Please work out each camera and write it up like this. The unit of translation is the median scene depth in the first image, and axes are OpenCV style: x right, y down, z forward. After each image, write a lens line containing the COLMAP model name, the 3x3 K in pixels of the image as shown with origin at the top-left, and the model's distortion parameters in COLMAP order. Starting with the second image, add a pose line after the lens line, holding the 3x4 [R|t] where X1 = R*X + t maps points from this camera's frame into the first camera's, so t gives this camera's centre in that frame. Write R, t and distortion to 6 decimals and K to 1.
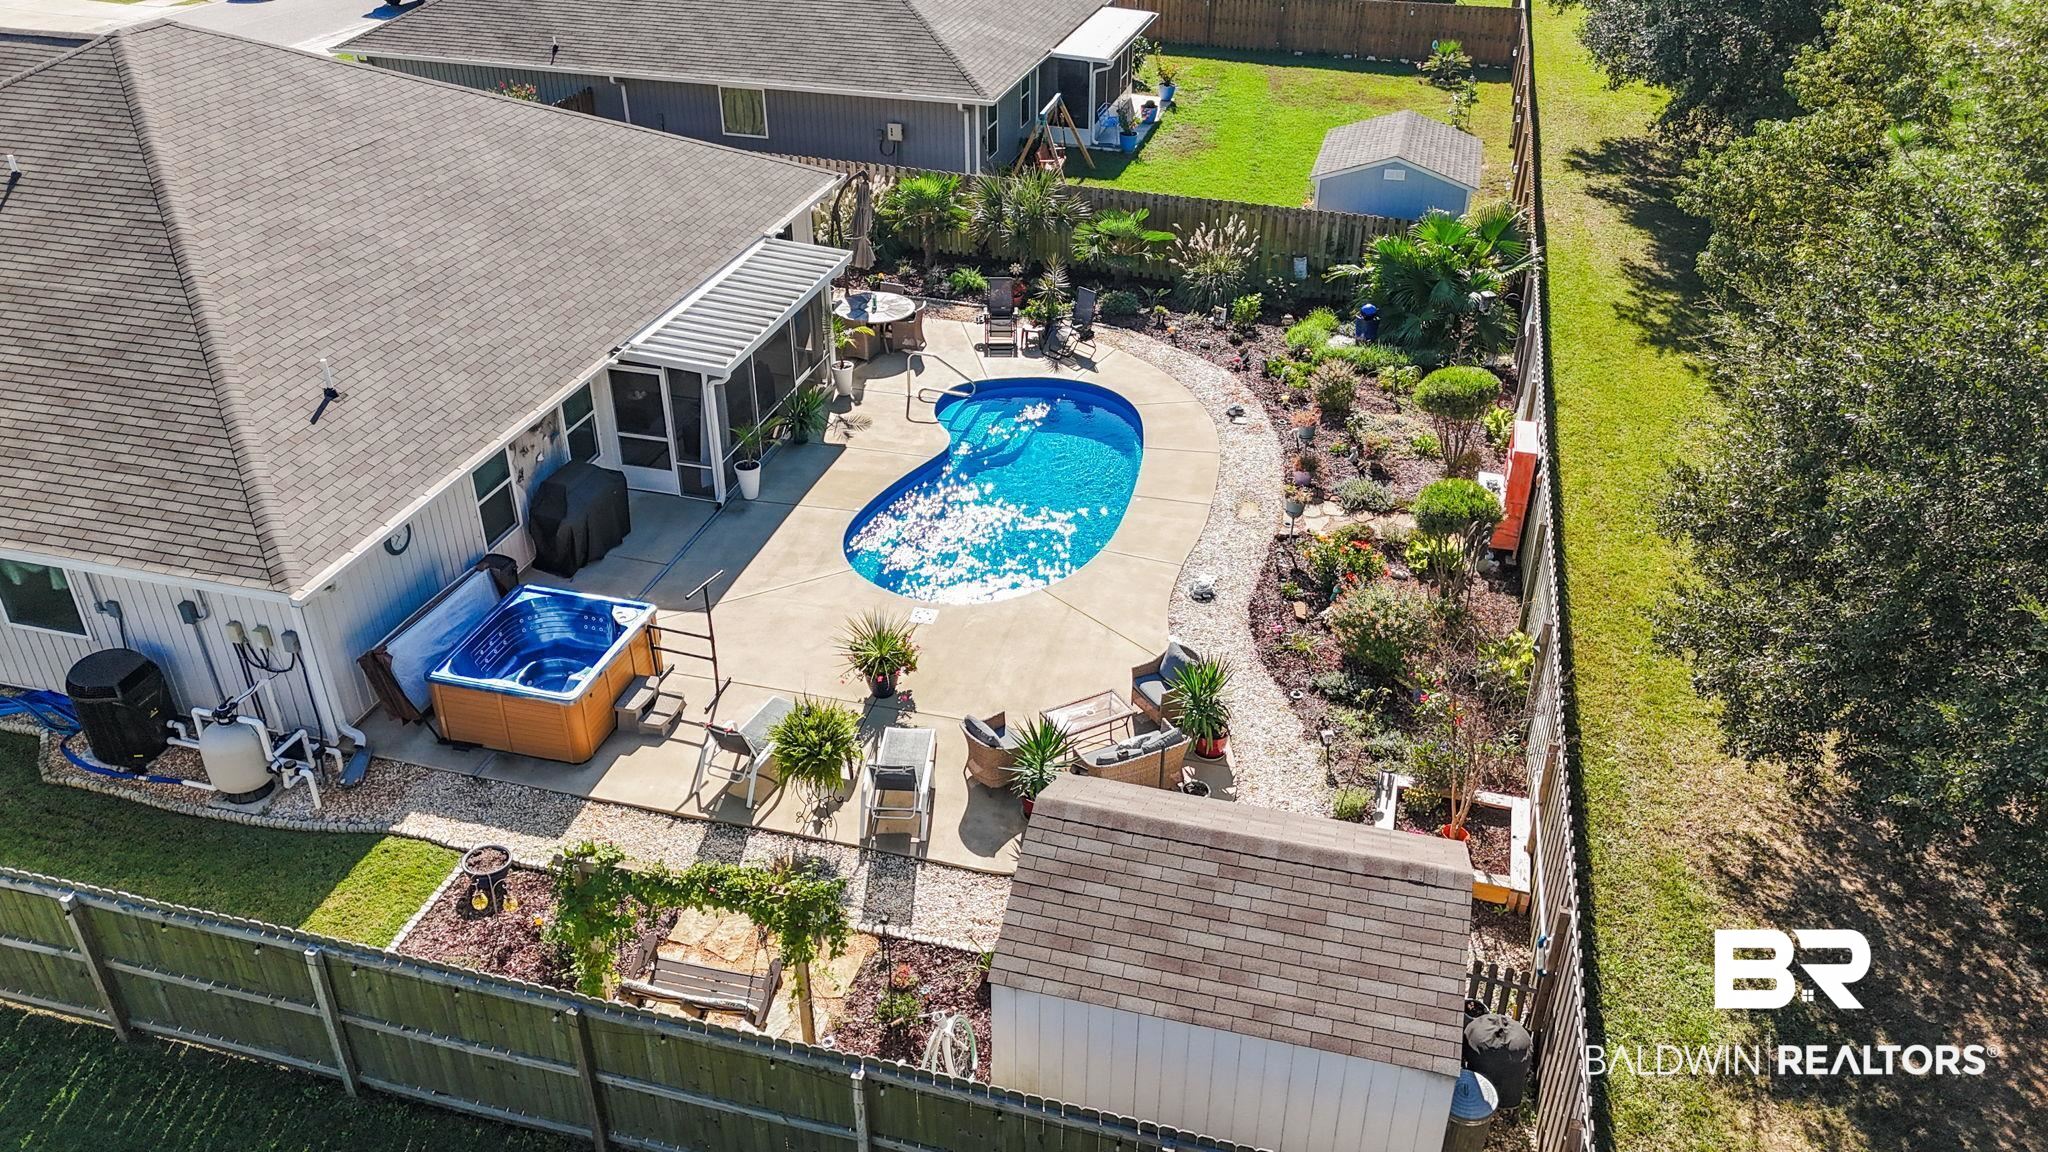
lens RADIAL K [[1493.5, 0, 1024.0], [0, 1493.5, 576.0], [0, 0, 1]] dist [0.002971, 0.000594]
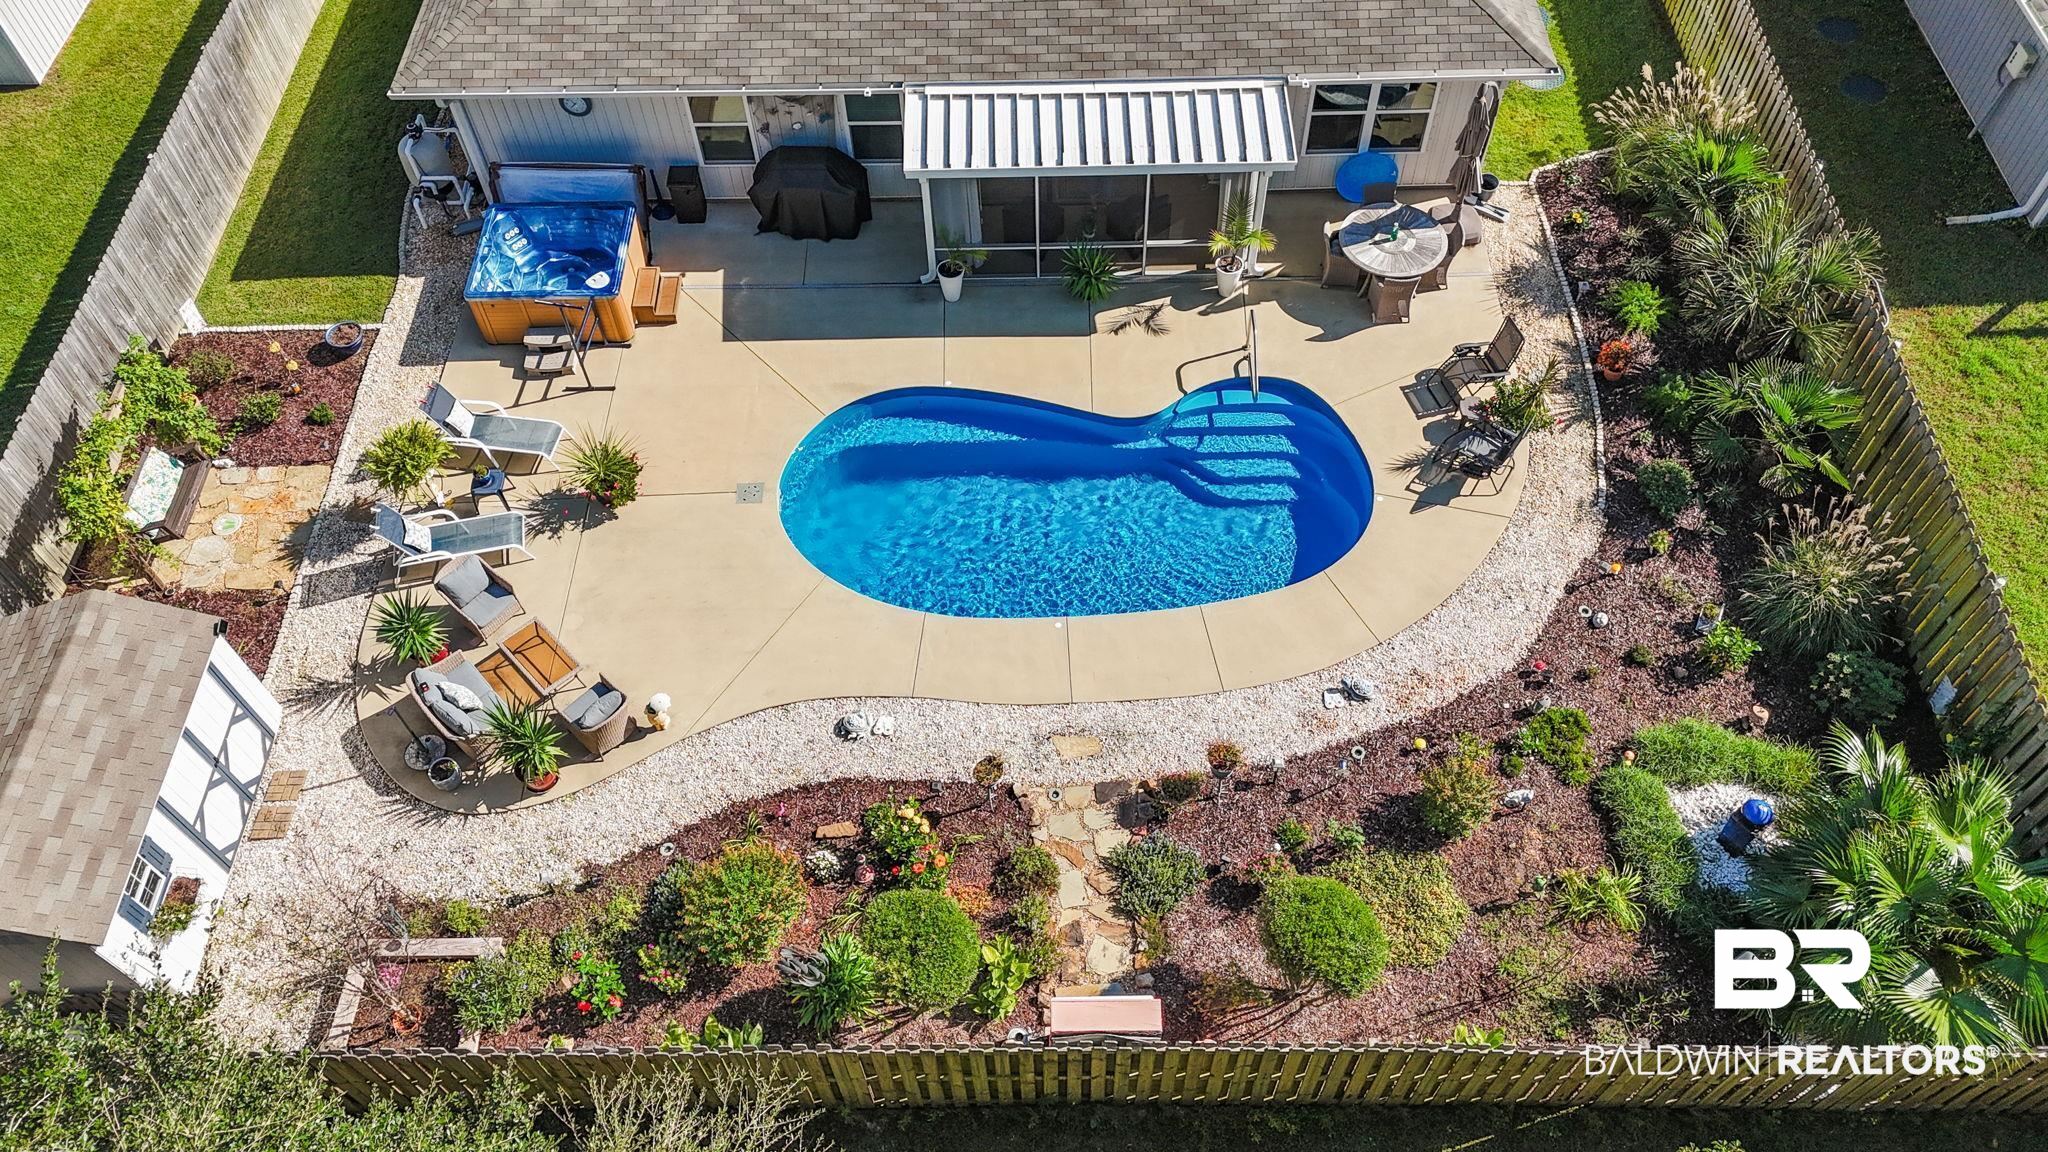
lens RADIAL K [[1493.5, 0, 1024.0], [0, 1493.5, 576.0], [0, 0, 1]] dist [0.002971, 0.000594]
pose [[0.264508, 0.766422, -0.585349, 0.566088], [-0.489476, 0.629669, 0.603267, -0.587735], [0.830932, 0.126945, 0.541697, 0.612207]]
